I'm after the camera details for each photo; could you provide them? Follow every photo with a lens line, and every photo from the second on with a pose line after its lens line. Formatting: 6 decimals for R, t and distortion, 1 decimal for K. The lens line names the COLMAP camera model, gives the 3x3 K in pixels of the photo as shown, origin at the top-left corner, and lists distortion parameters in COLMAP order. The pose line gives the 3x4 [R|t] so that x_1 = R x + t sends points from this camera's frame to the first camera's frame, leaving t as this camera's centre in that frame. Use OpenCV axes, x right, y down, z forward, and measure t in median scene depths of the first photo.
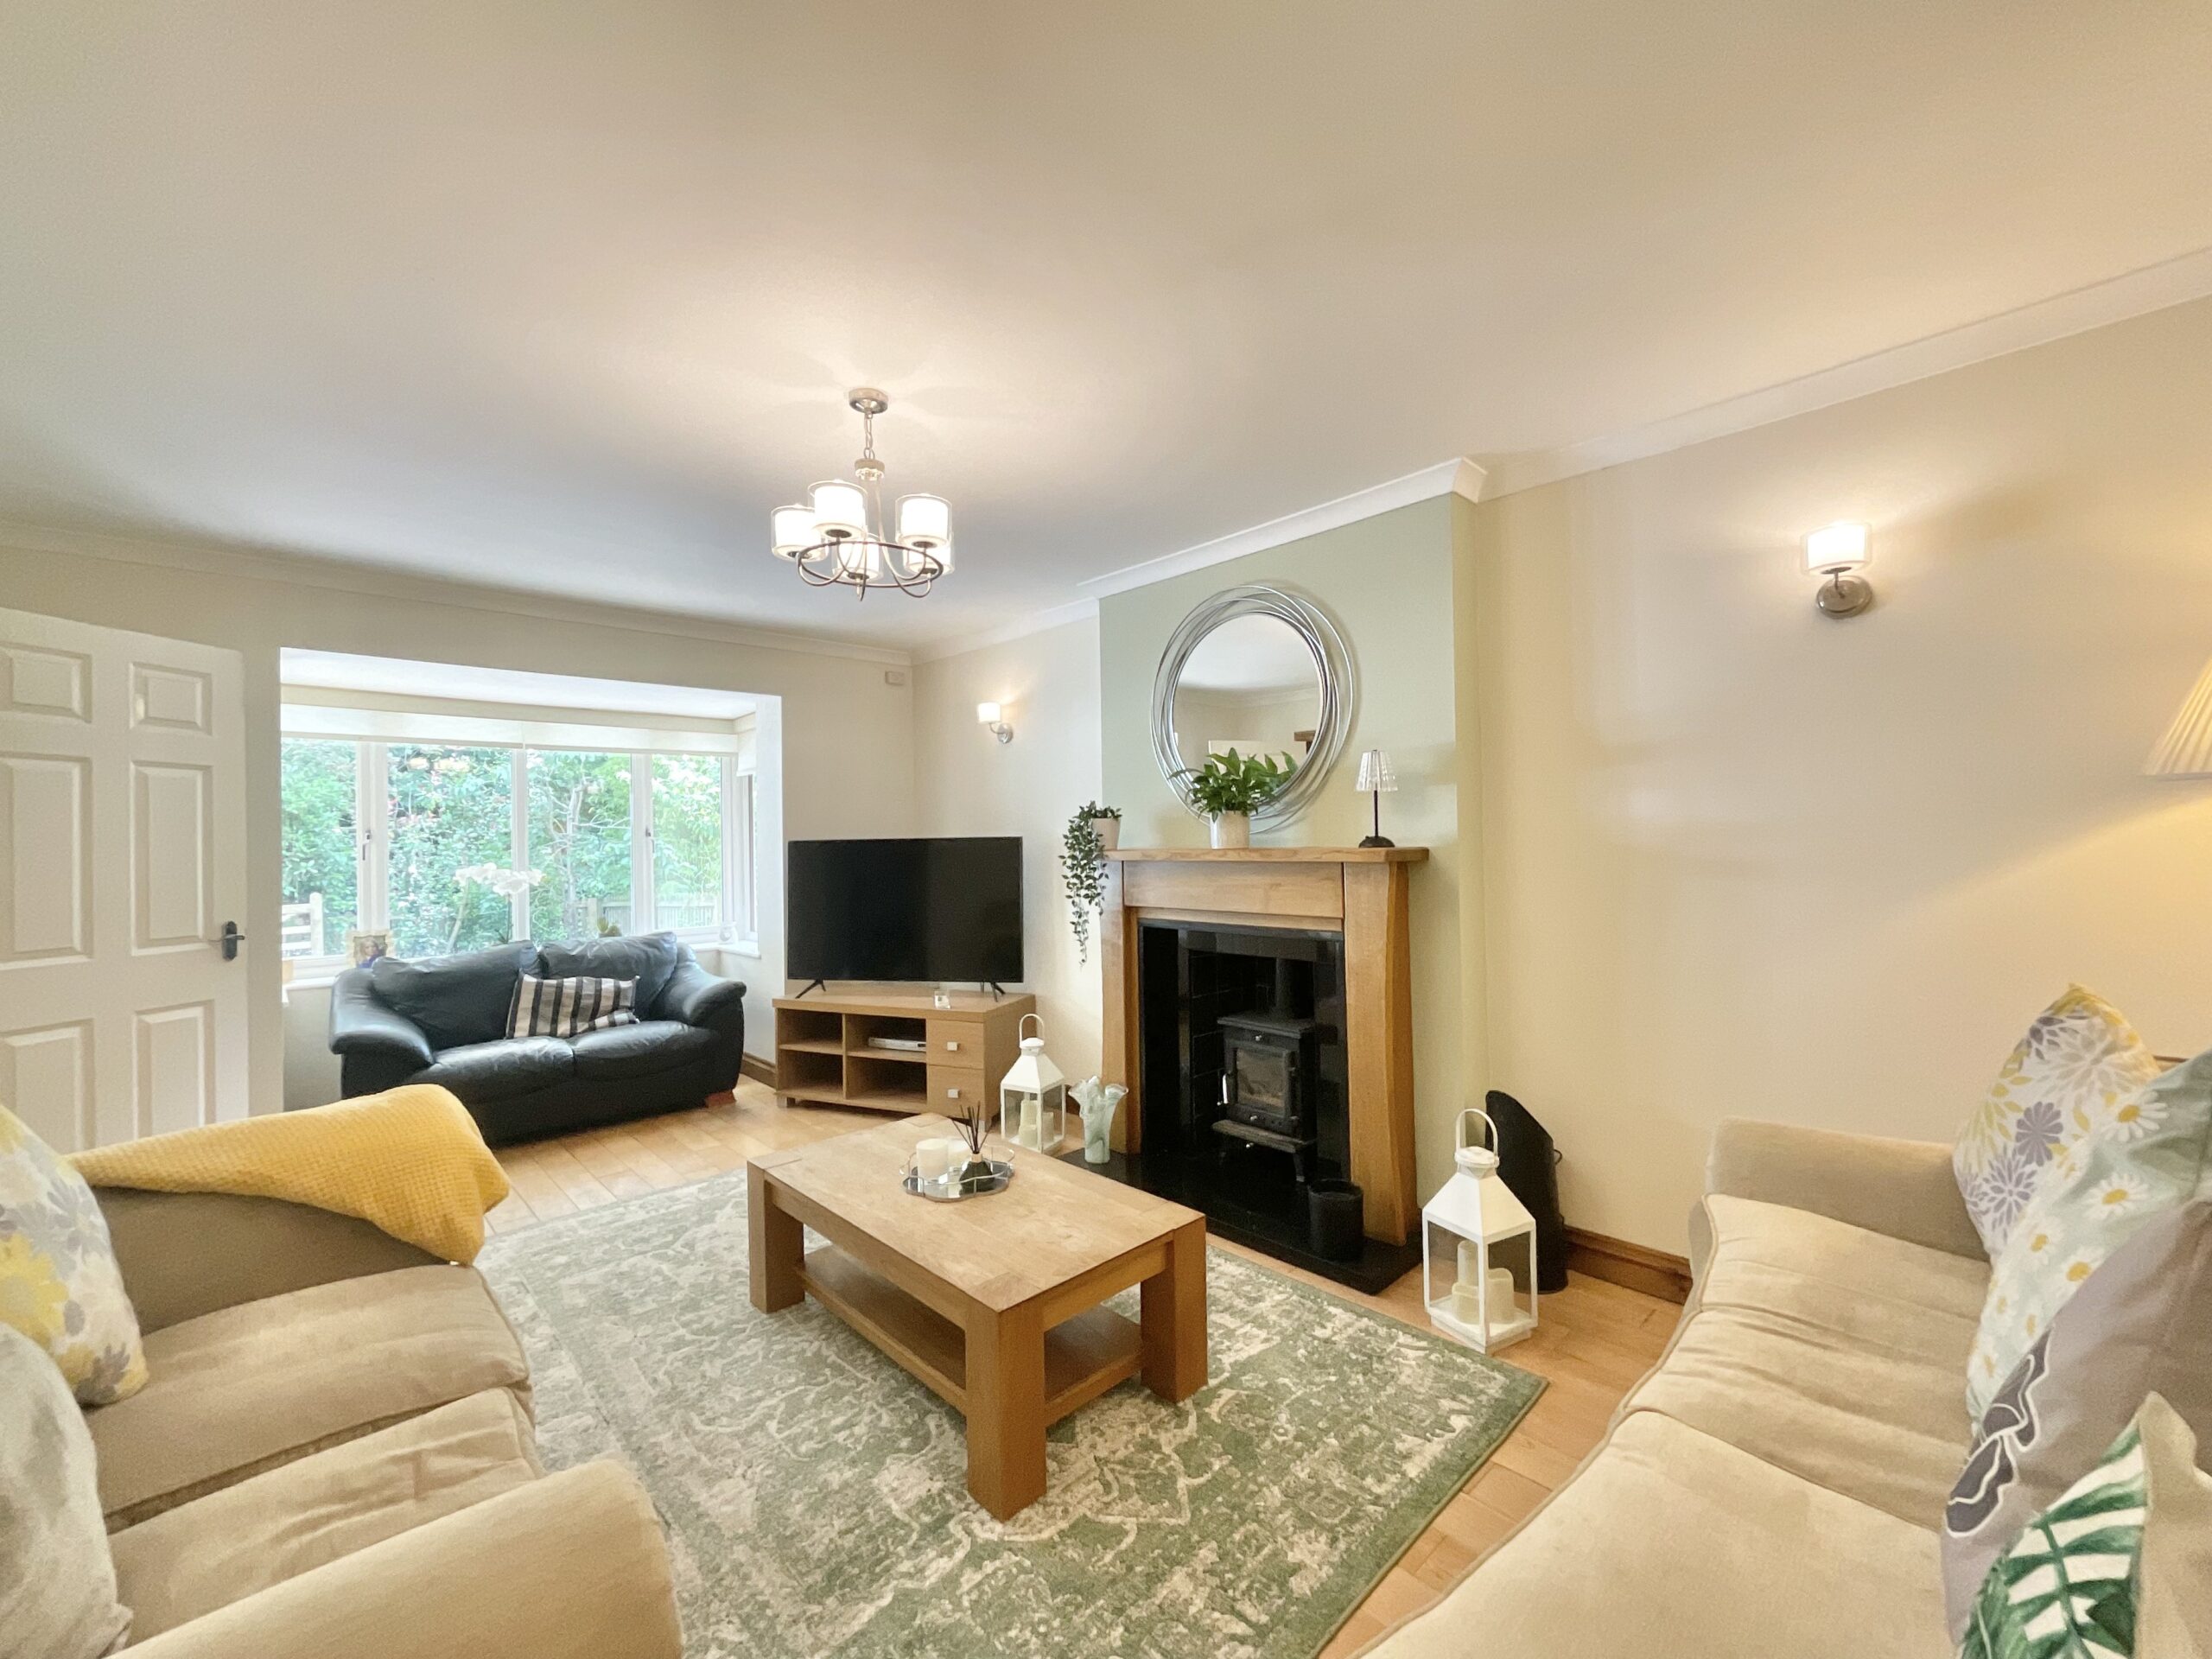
lens RADIAL K [[910.0, 0, 1112.2], [0, 910.0, 830.7], [0, 0, 1]] dist [-0.007128, 0.007034]
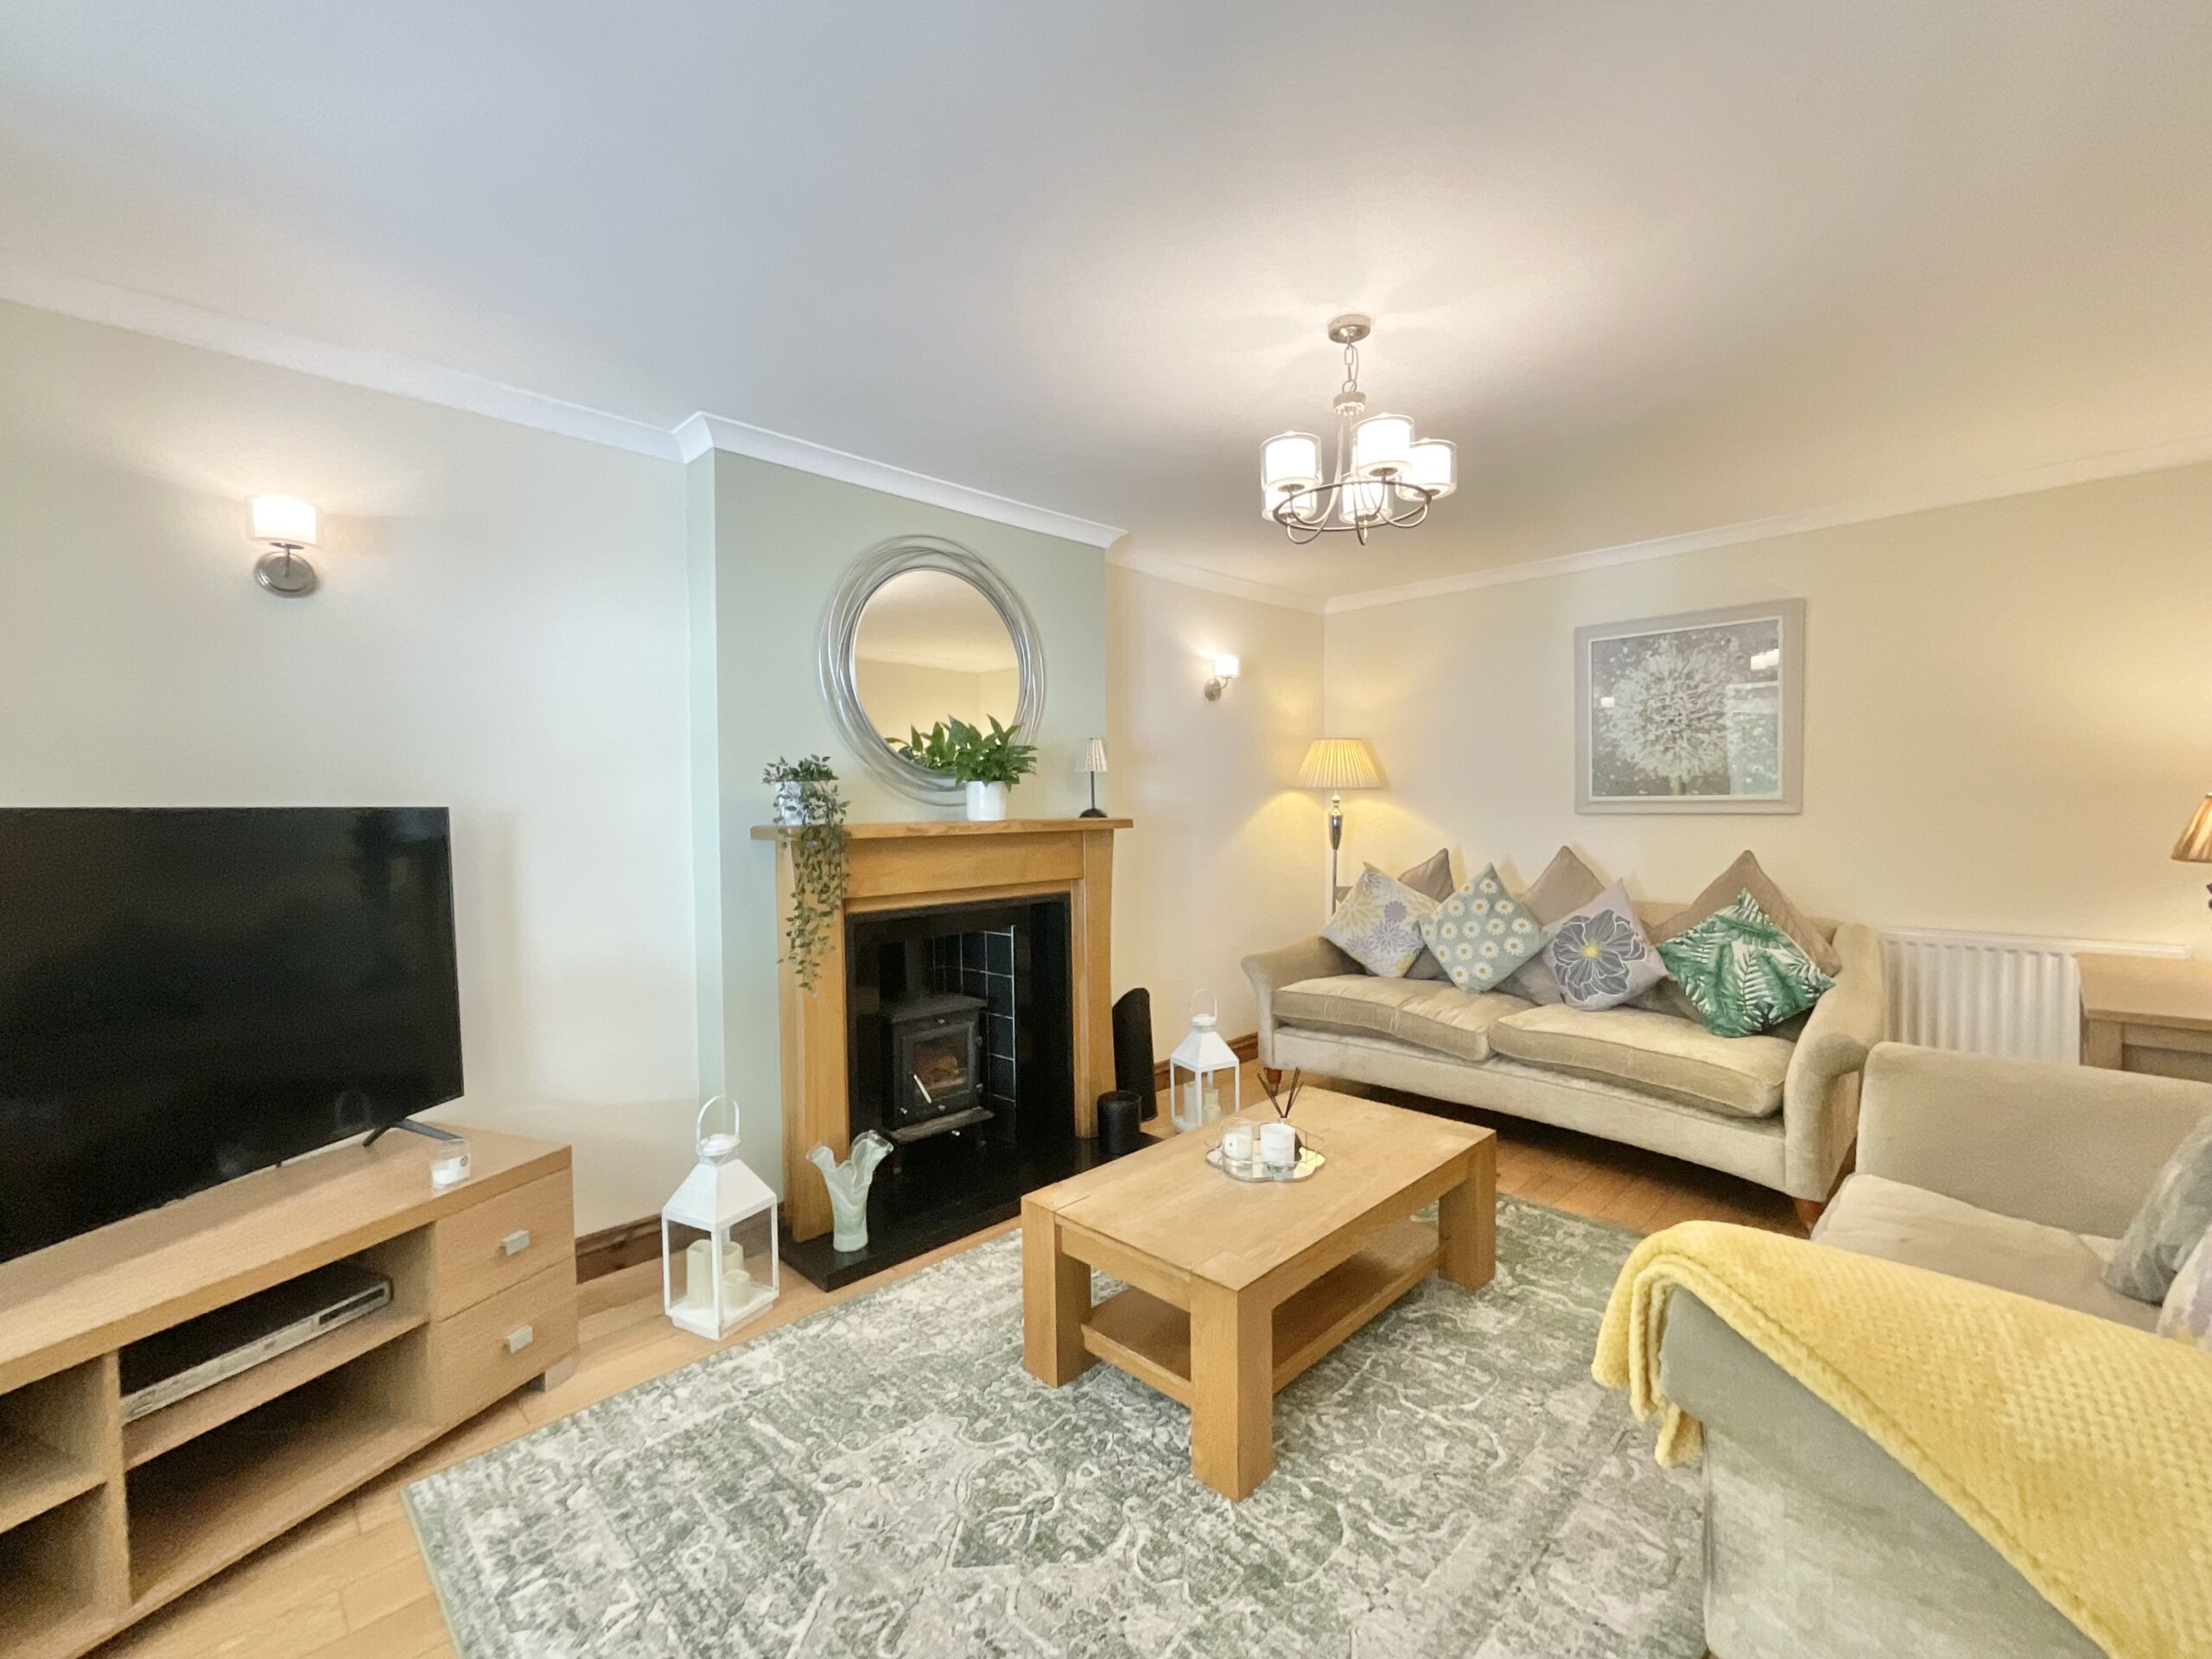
lens RADIAL K [[923.5, 0, 1108.8], [0, 923.5, 831.2], [0, 0, 1]] dist [-0.022920, 0.007451]
pose [[-0.021037, -0.006452, 0.999758, -0.992206], [0.003040, 0.999974, 0.006517, 0.029043], [-0.999774, 0.003176, -0.021017, 1.044880]]
